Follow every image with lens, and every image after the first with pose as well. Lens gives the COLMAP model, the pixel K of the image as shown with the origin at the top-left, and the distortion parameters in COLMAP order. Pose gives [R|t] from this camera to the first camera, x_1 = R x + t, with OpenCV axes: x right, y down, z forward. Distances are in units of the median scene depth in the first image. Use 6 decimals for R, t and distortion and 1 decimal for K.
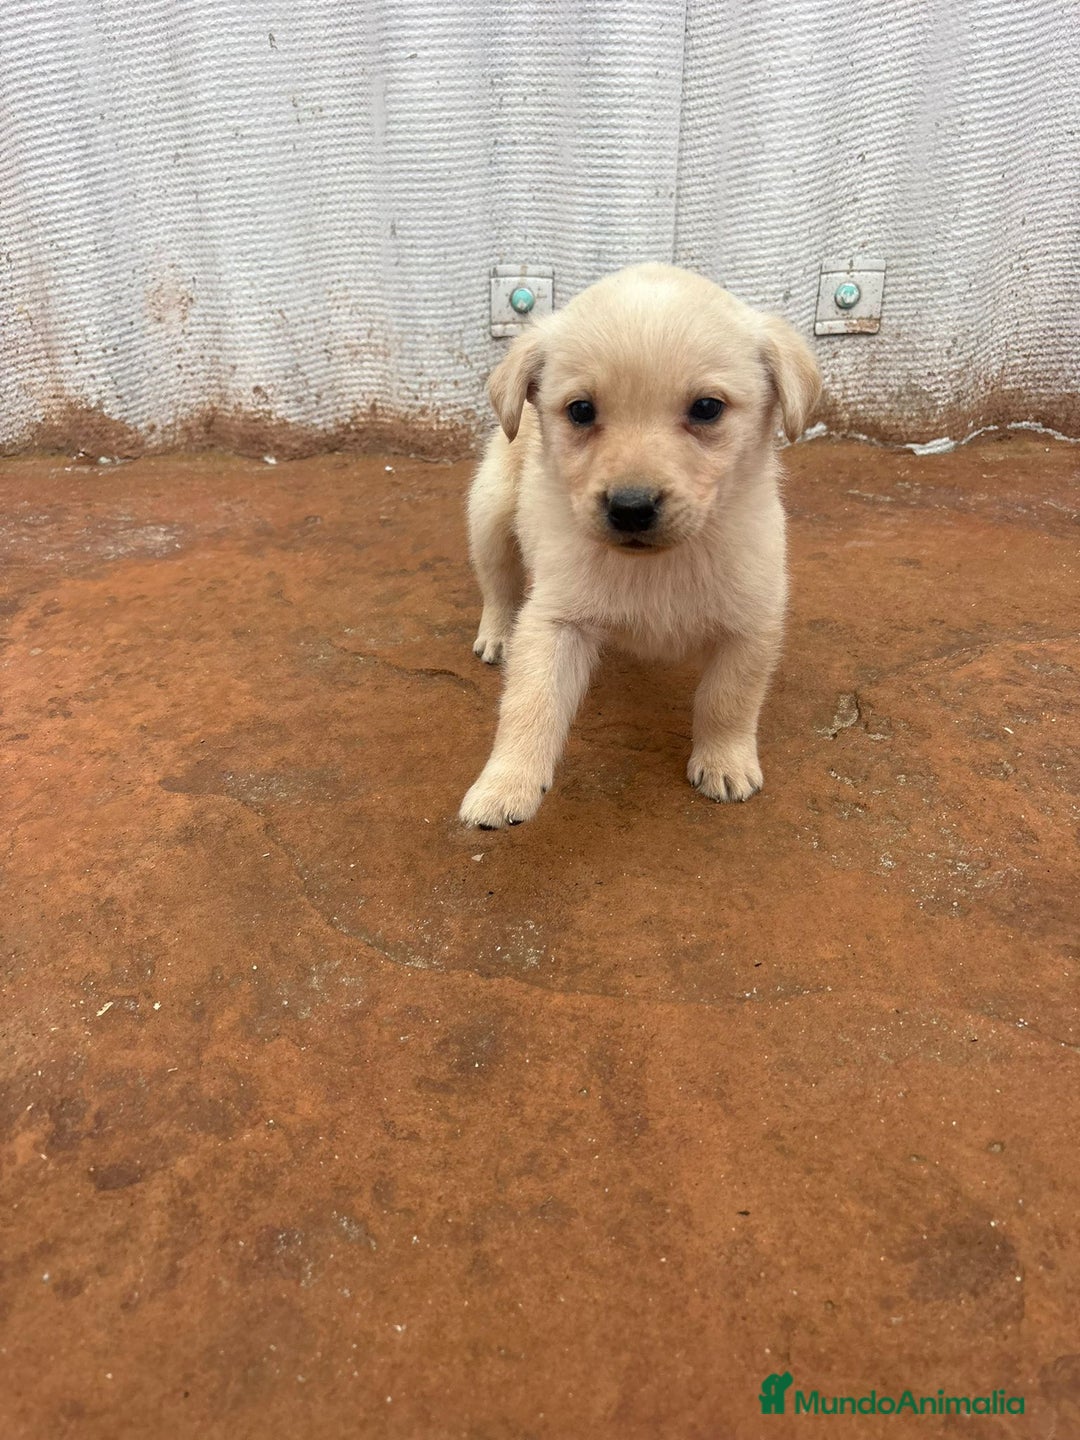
lens RADIAL K [[1083.3, 0, 515.5], [0, 1083.3, 725.4], [0, 0, 1]] dist [0.001721, 0.031295]
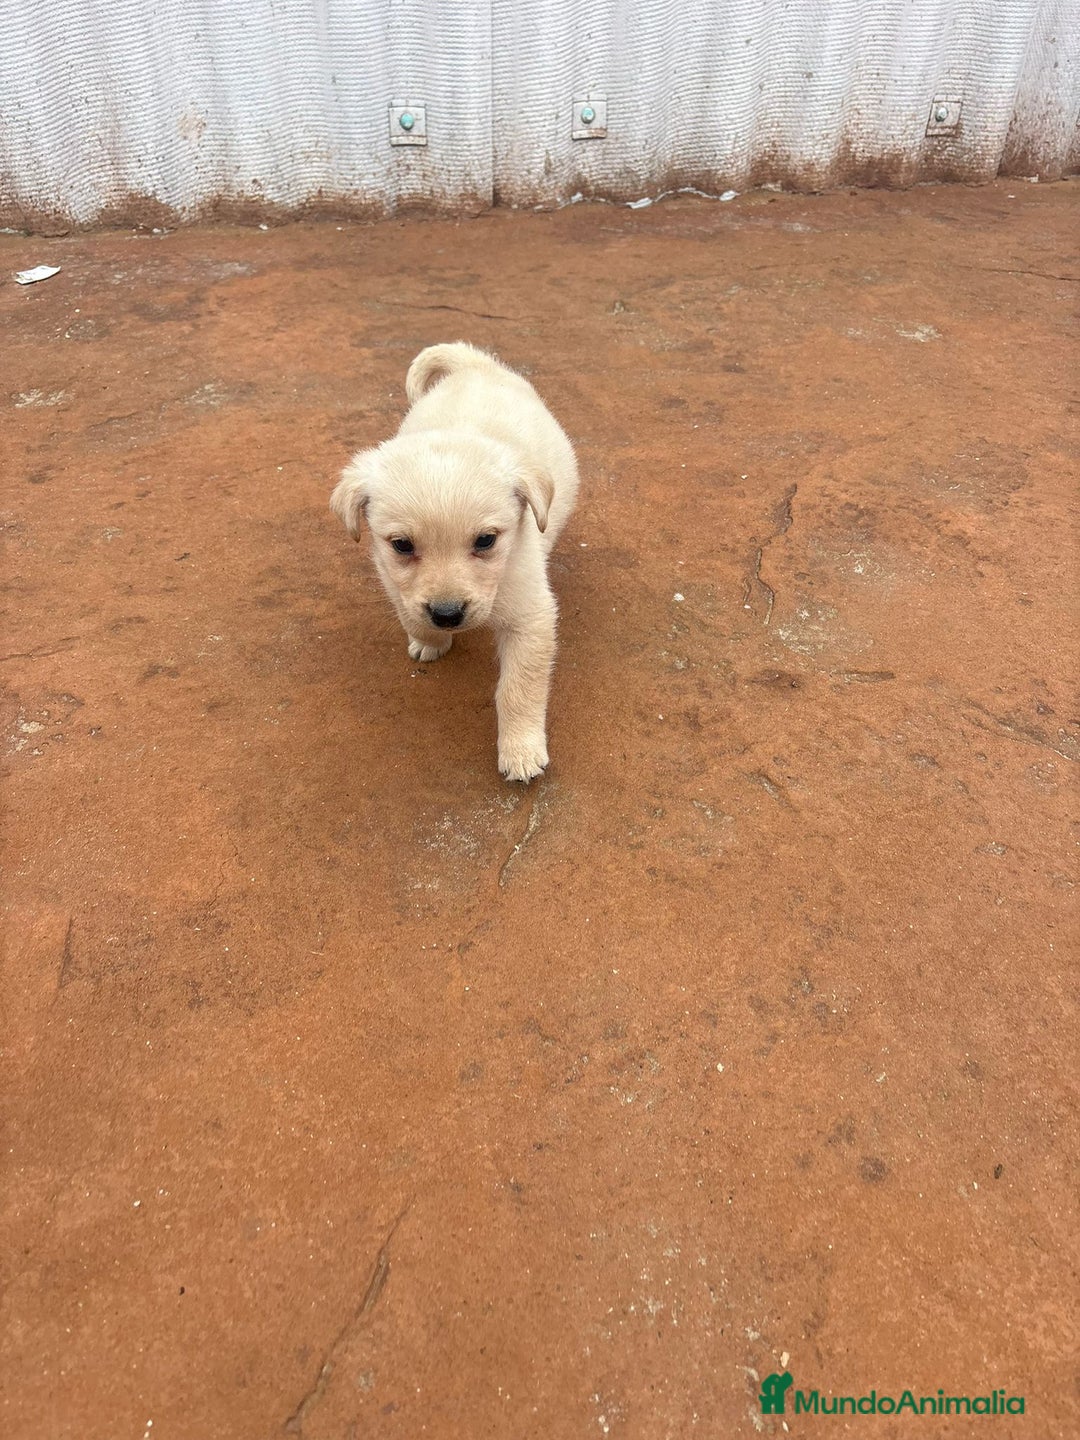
lens RADIAL K [[1093.0, 0, 532.3], [0, 1093.0, 692.6], [0, 0, 1]] dist [0.097508, -0.122858]
pose [[0.962966, -0.138469, 0.231349, -0.345403], [0.111430, 0.985730, 0.126174, 0.305772], [-0.245518, -0.095723, 0.964654, -0.852996]]
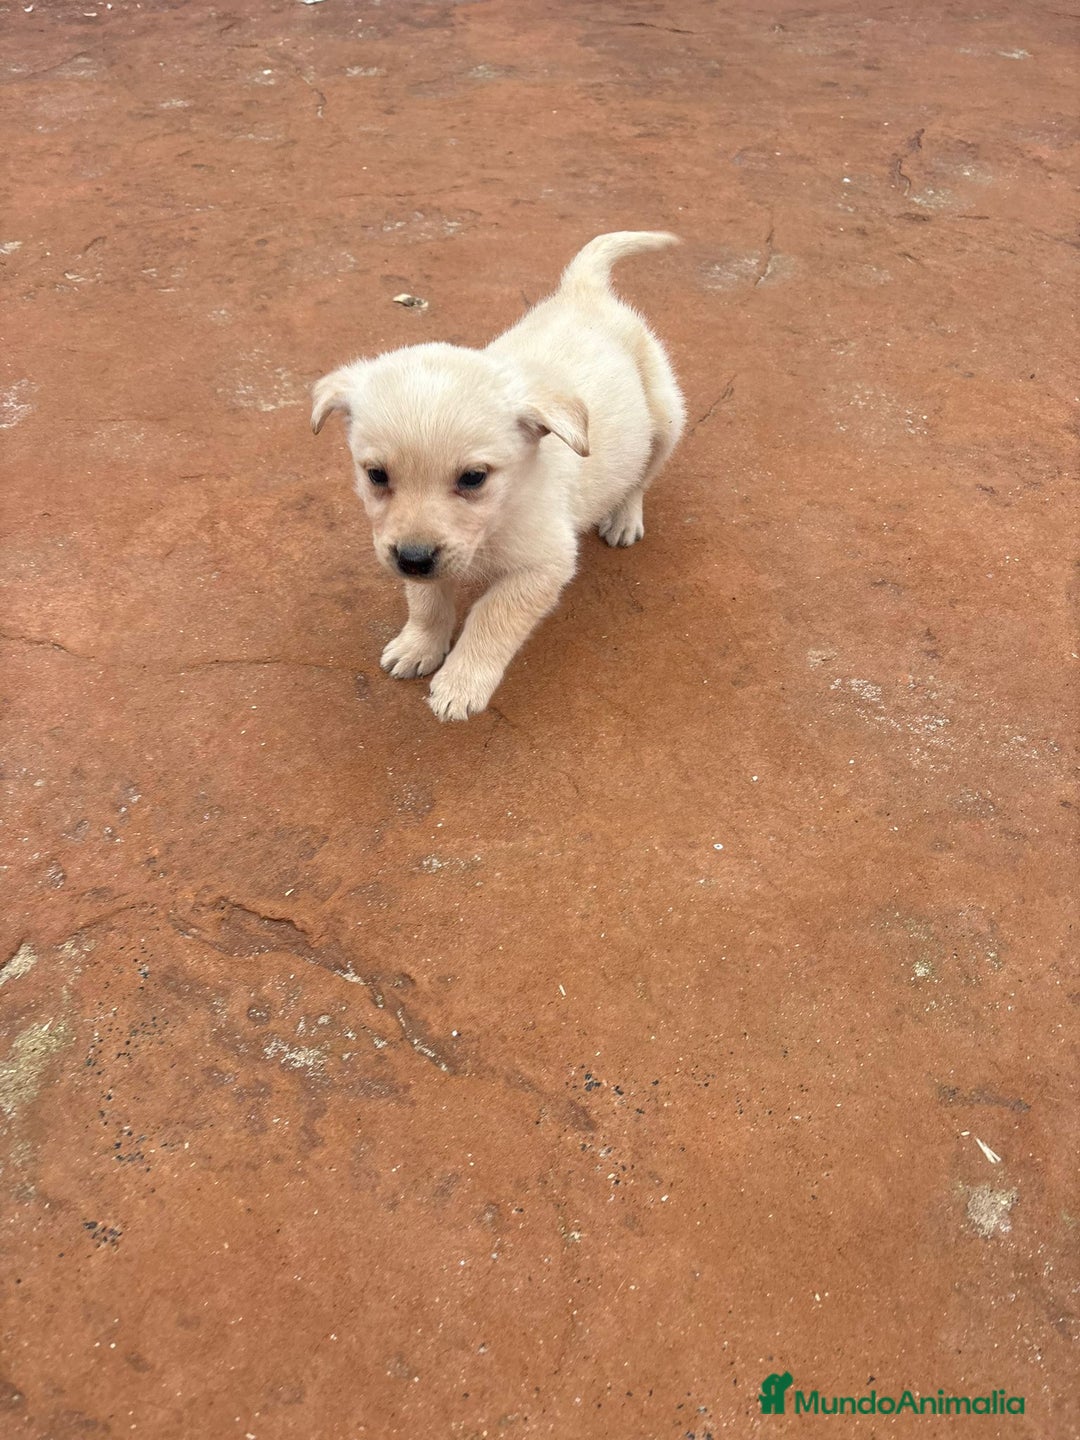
lens RADIAL K [[1079.3, 0, 520.4], [0, 1079.3, 728.7], [0, 0, 1]] dist [0.050060, -0.069118]
pose [[0.976656, -0.123839, 0.175518, -0.724778], [0.074297, 0.961406, 0.264912, 0.622314], [-0.201551, -0.245687, 0.948164, -1.366619]]
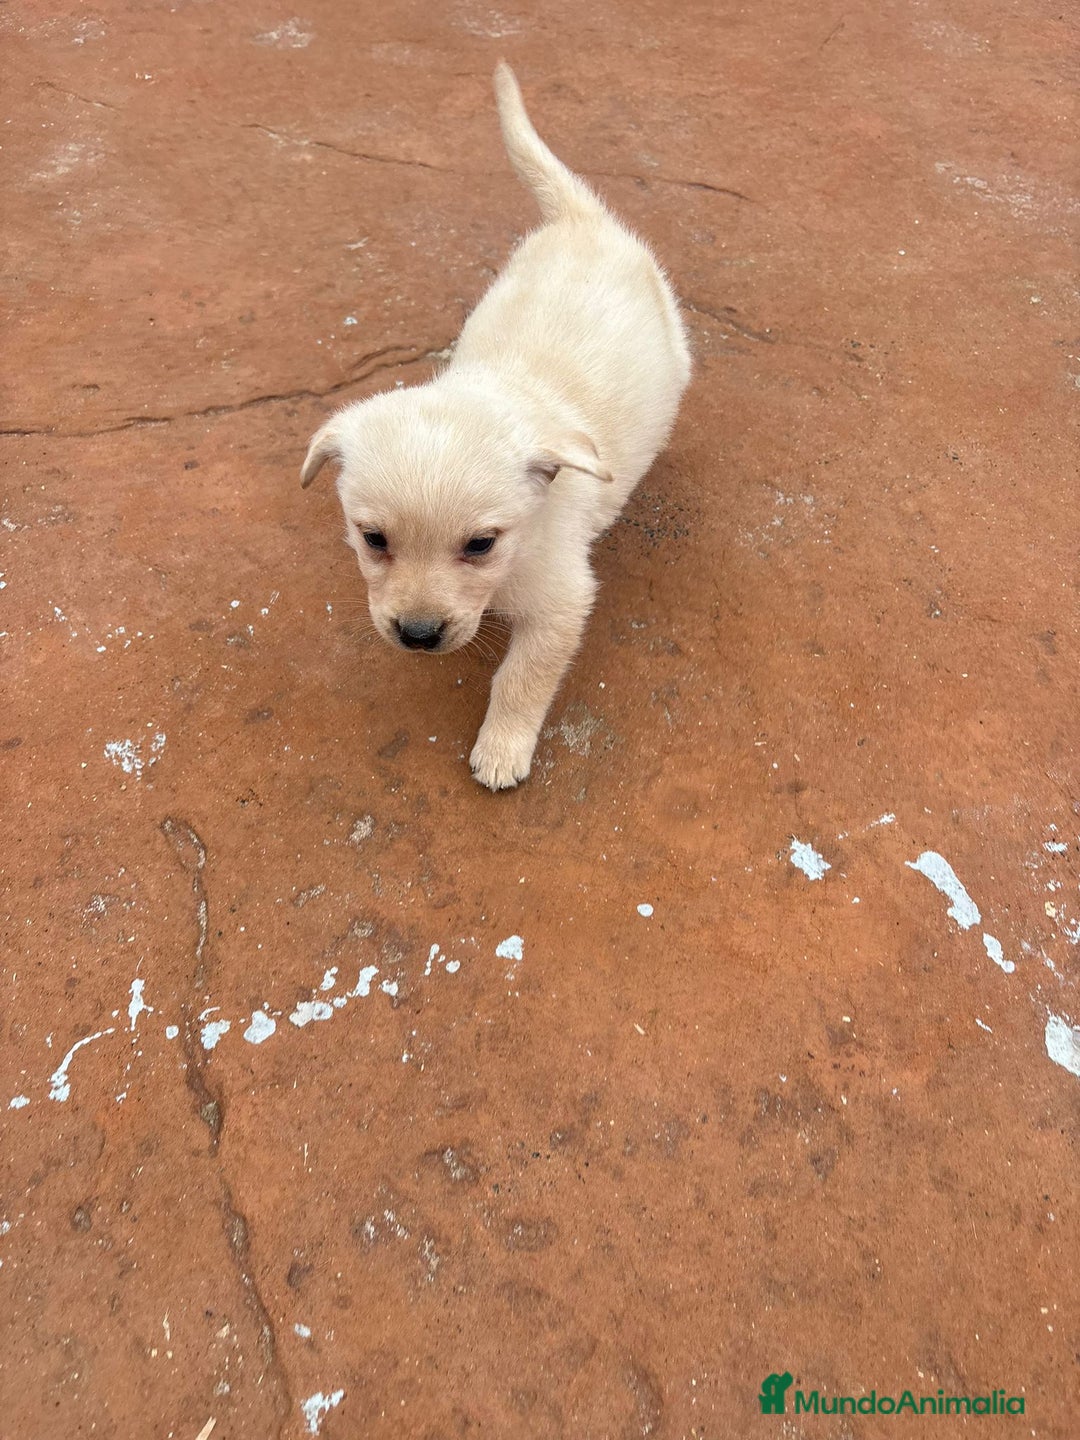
lens RADIAL K [[1123.1, 0, 534.3], [0, 1123.1, 685.6], [0, 0, 1]] dist [0.021742, 0.000675]
pose [[0.957701, -0.174059, 0.229154, -1.120034], [0.086900, 0.934083, 0.346321, 0.836835], [-0.274329, -0.311758, 0.909698, -1.763781]]
